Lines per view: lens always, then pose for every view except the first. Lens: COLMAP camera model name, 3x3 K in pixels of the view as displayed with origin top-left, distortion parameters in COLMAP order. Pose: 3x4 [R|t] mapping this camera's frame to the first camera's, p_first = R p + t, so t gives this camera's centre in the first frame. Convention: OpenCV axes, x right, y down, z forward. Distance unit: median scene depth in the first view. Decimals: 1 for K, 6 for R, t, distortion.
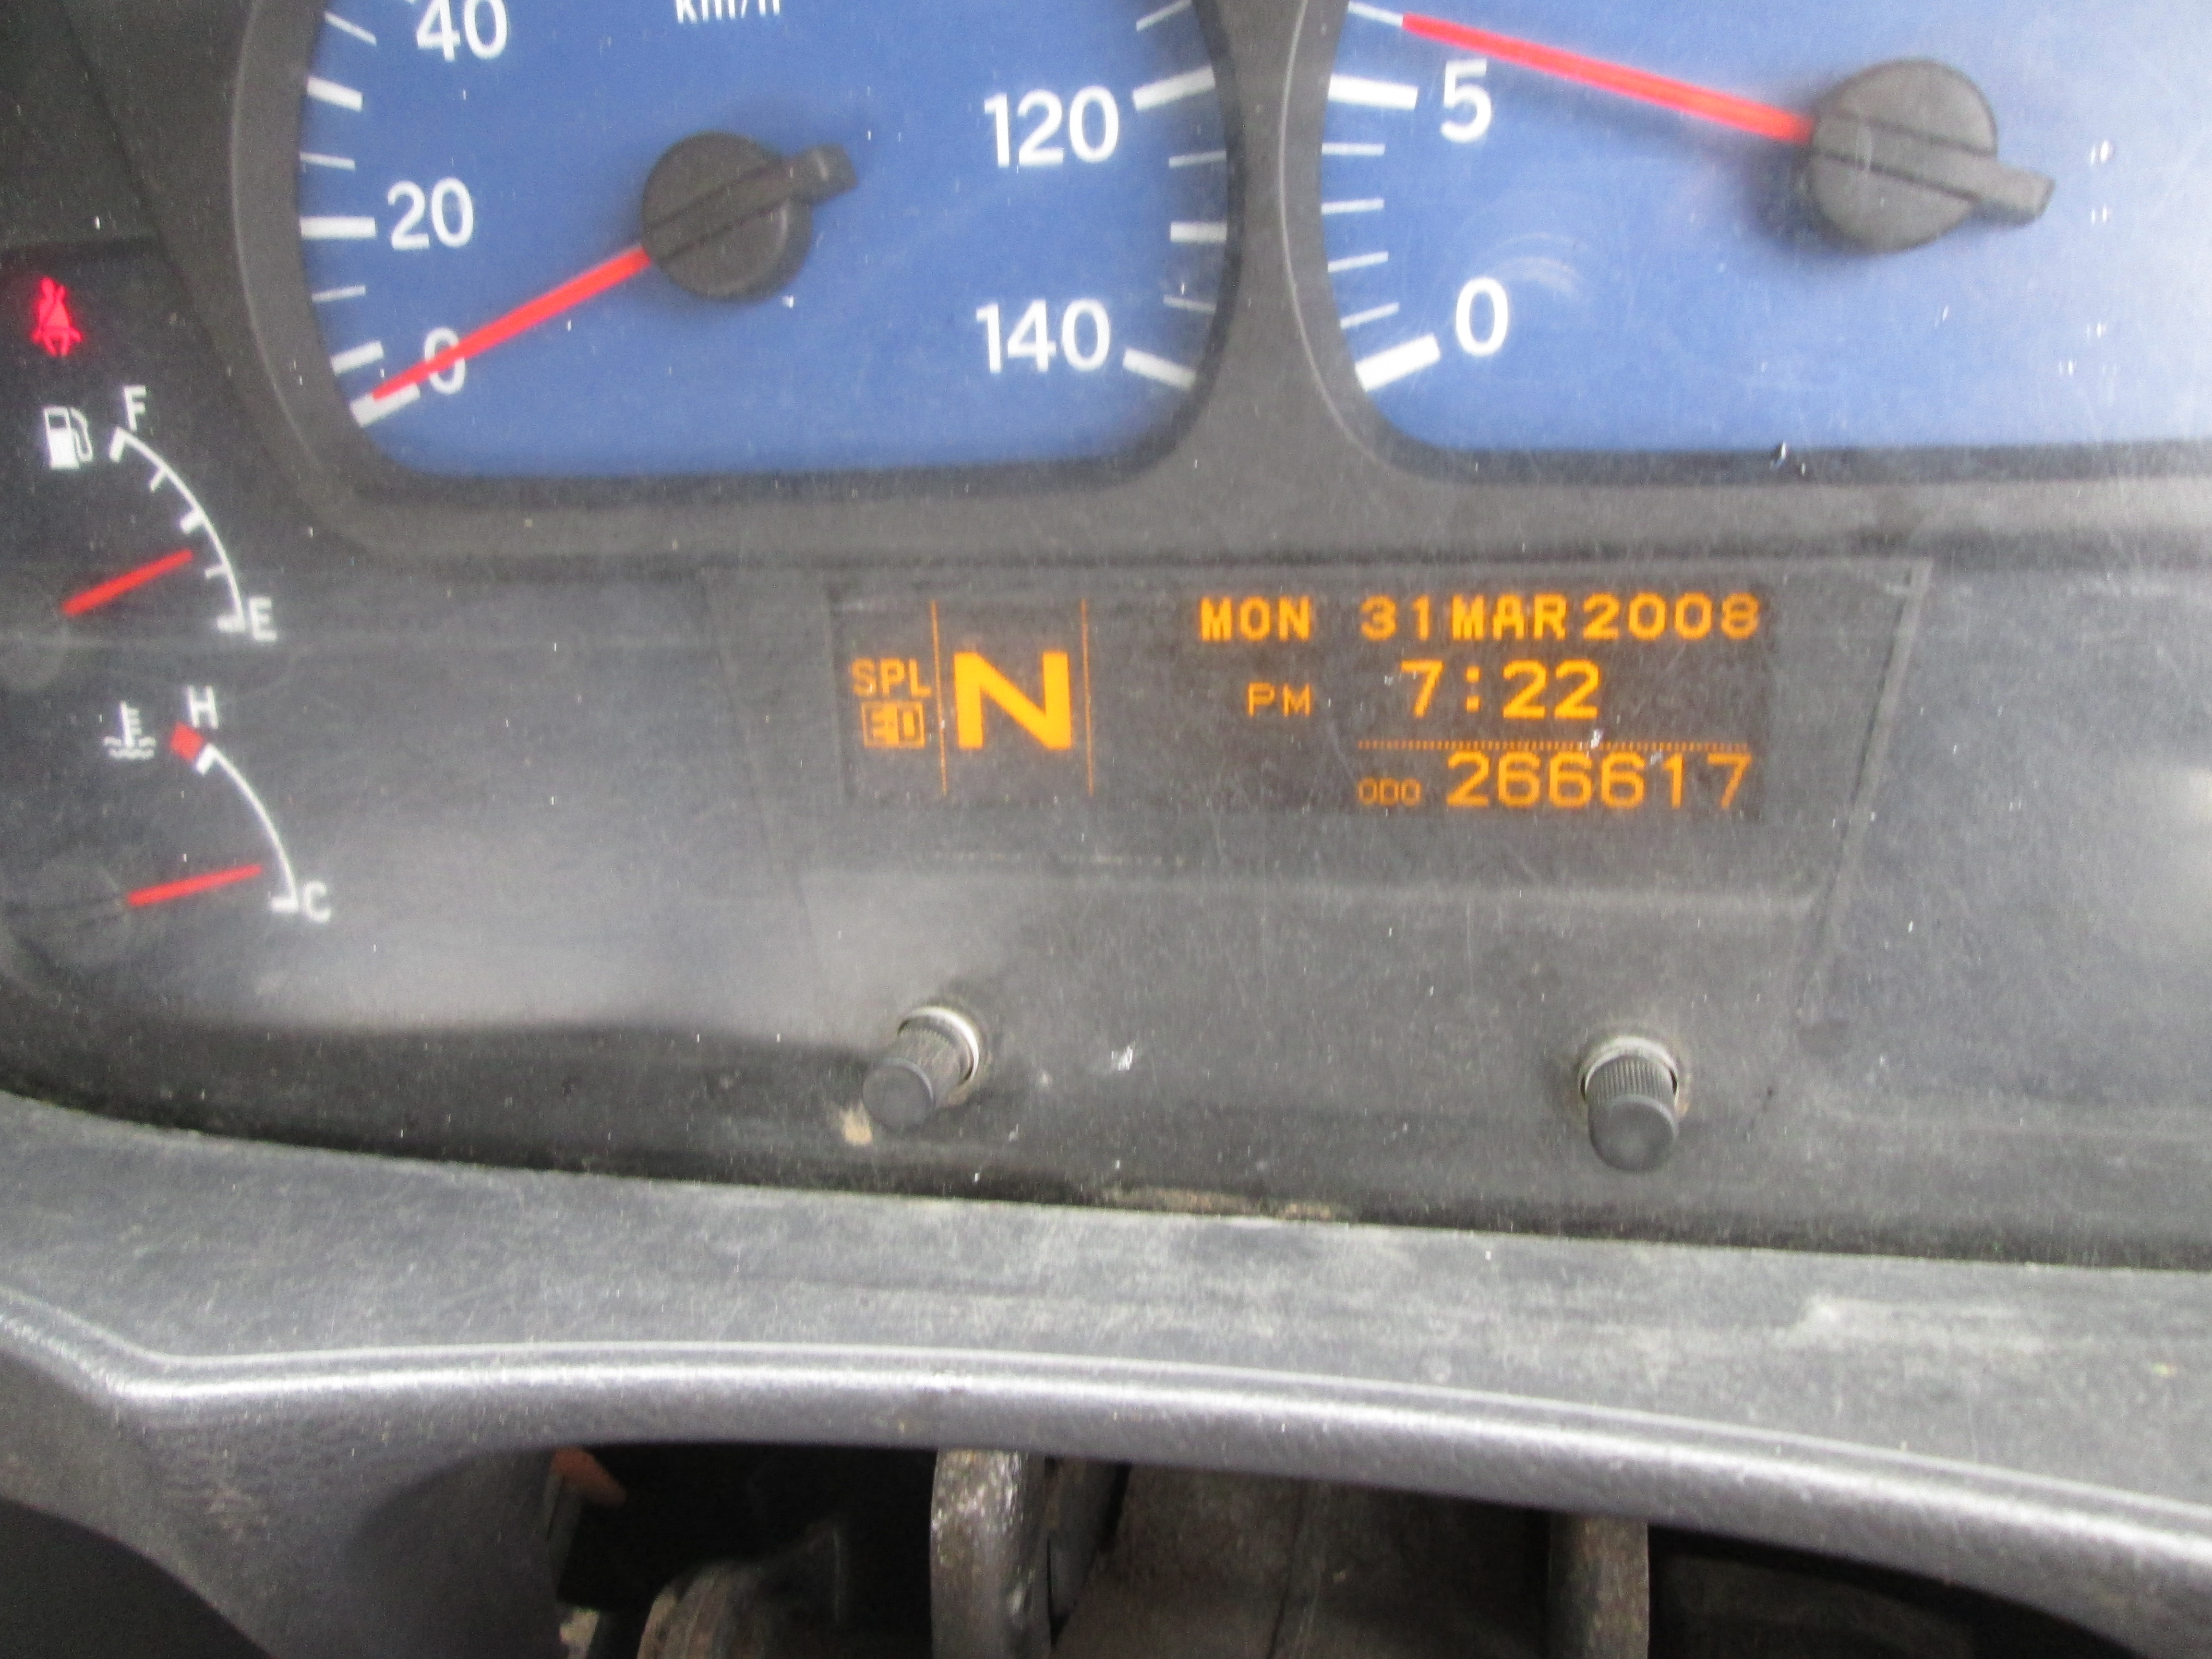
lens RADIAL K [[1829.0, 0, 1107.4], [0, 1829.0, 844.4], [0, 0, 1]] dist [-0.047838, 0.023372]
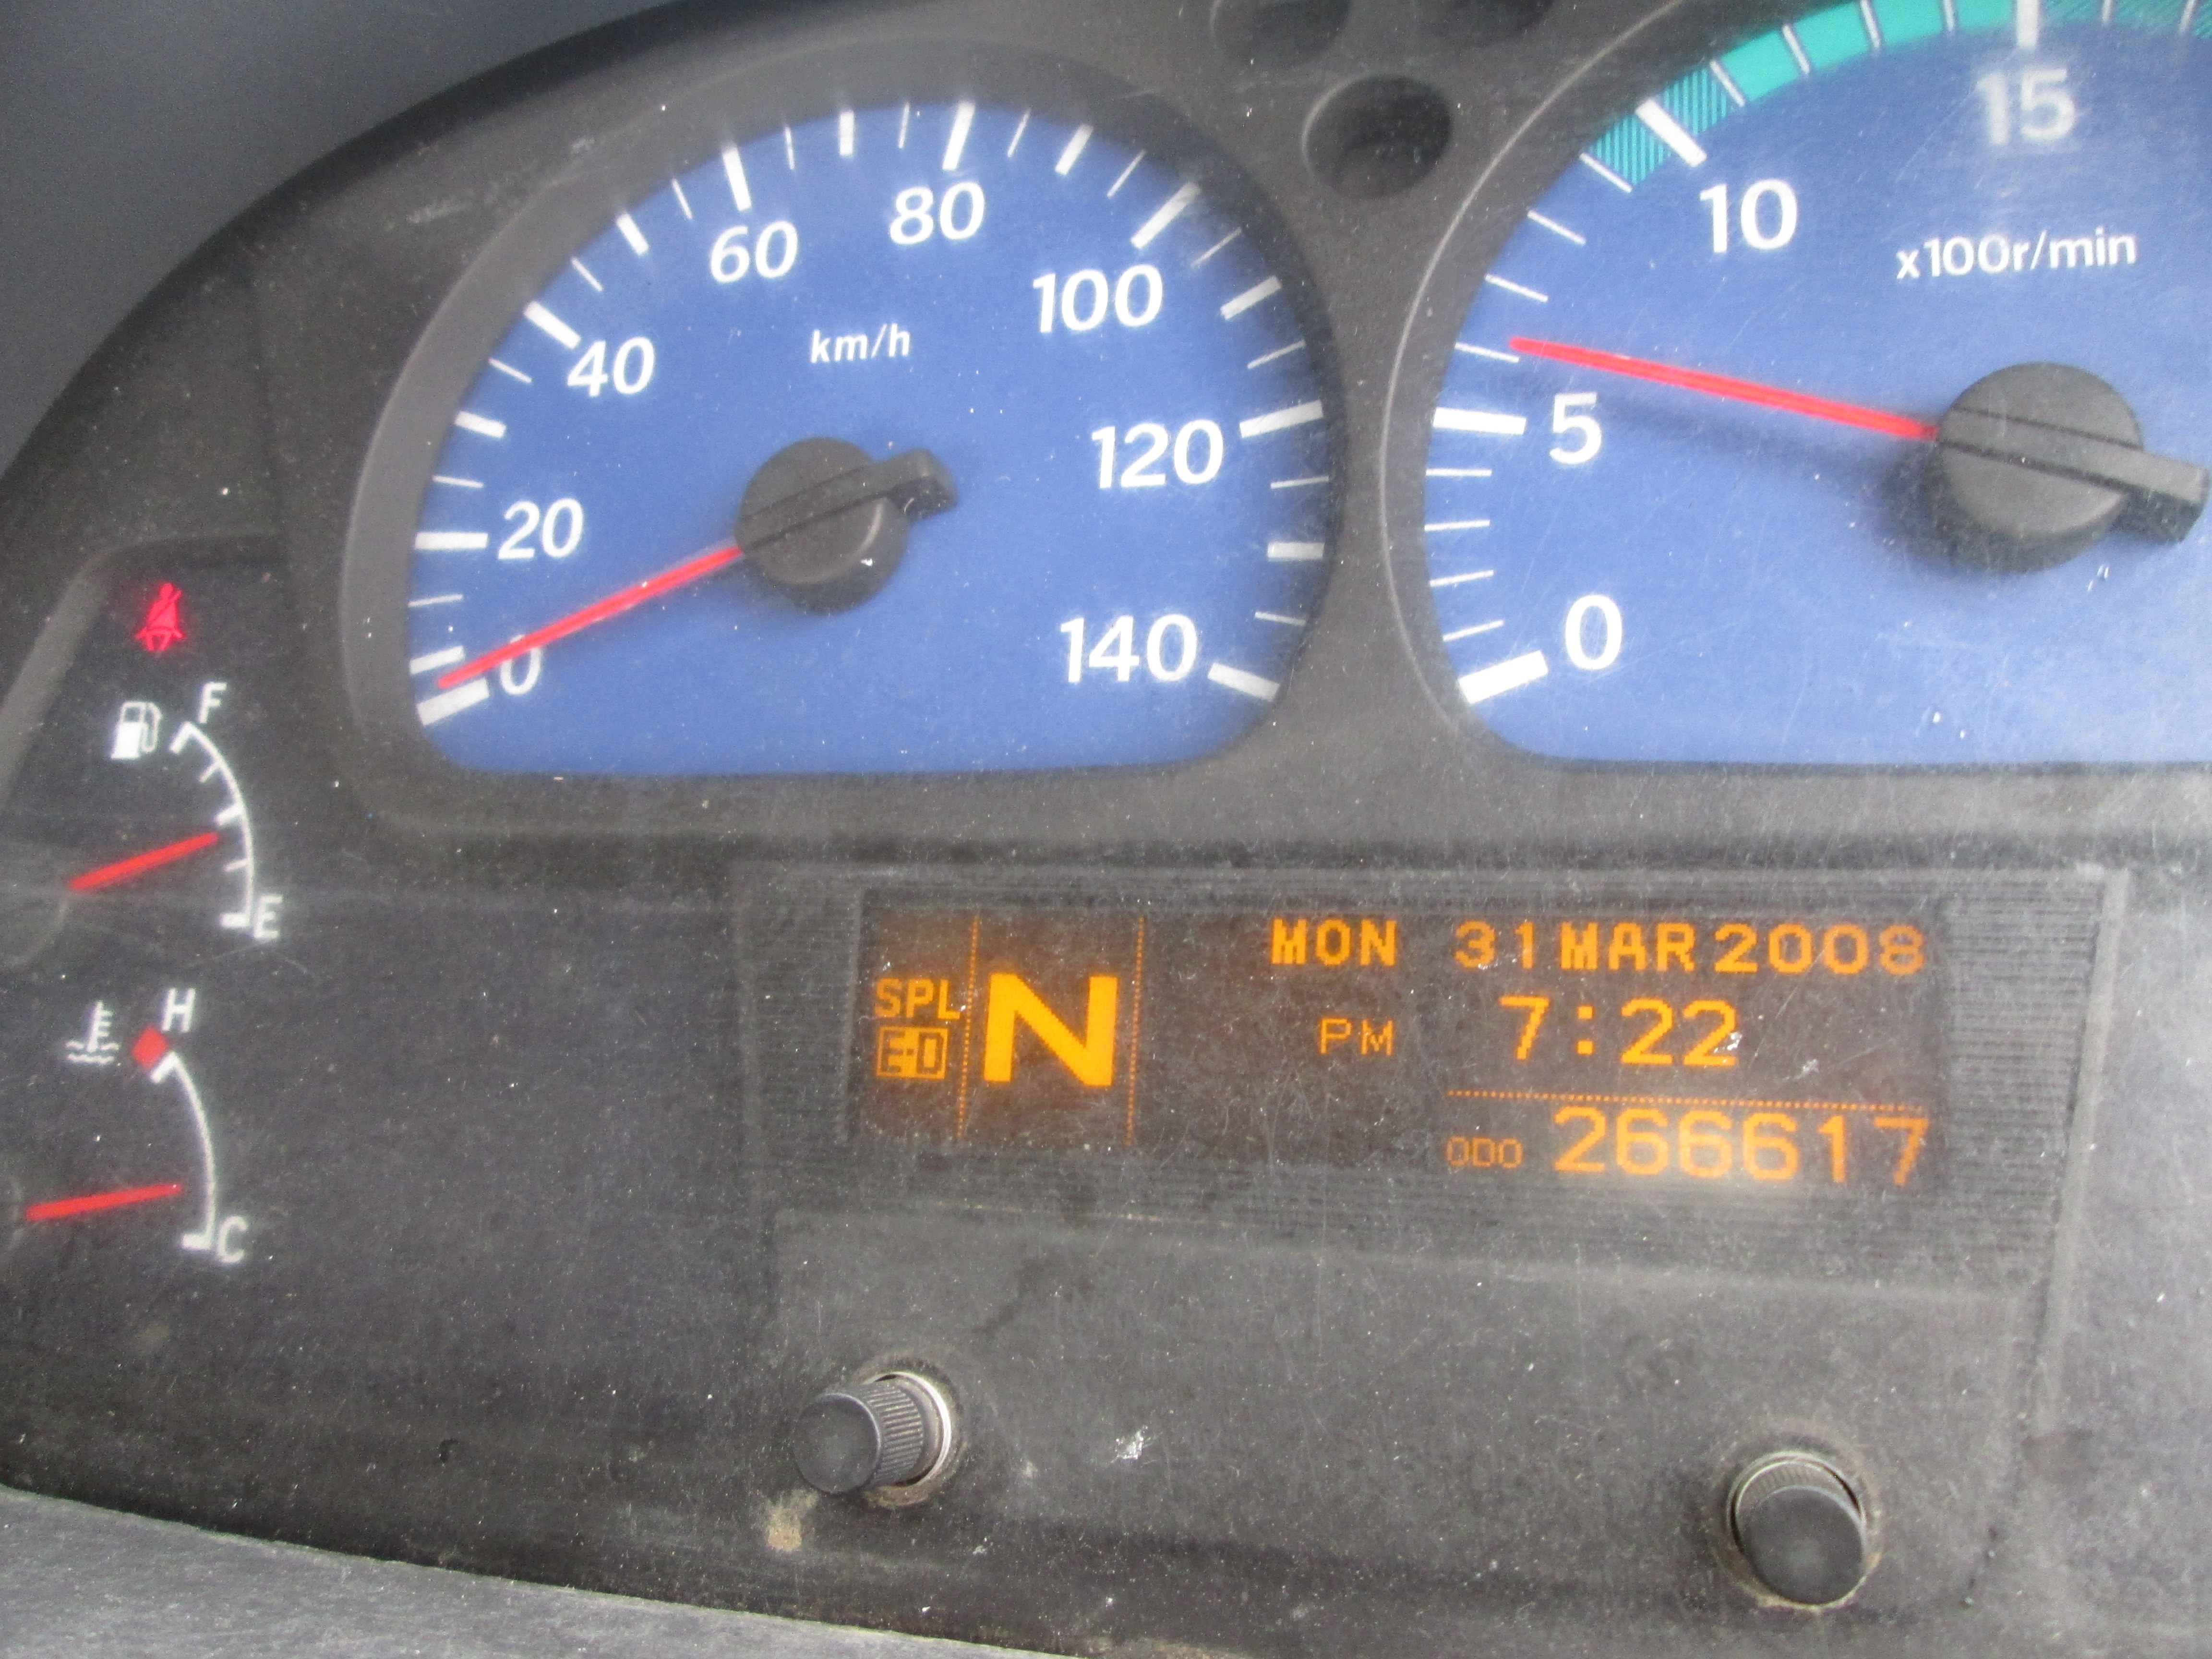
lens RADIAL K [[1829.0, 0, 1107.8], [0, 1829.0, 822.8], [0, 0, 1]] dist [-0.047838, 0.023372]
pose [[0.992880, 0.080845, -0.087480, 0.045415], [-0.111547, 0.888674, -0.444764, 0.227542], [0.041784, 0.451356, 0.891365, 0.188927]]
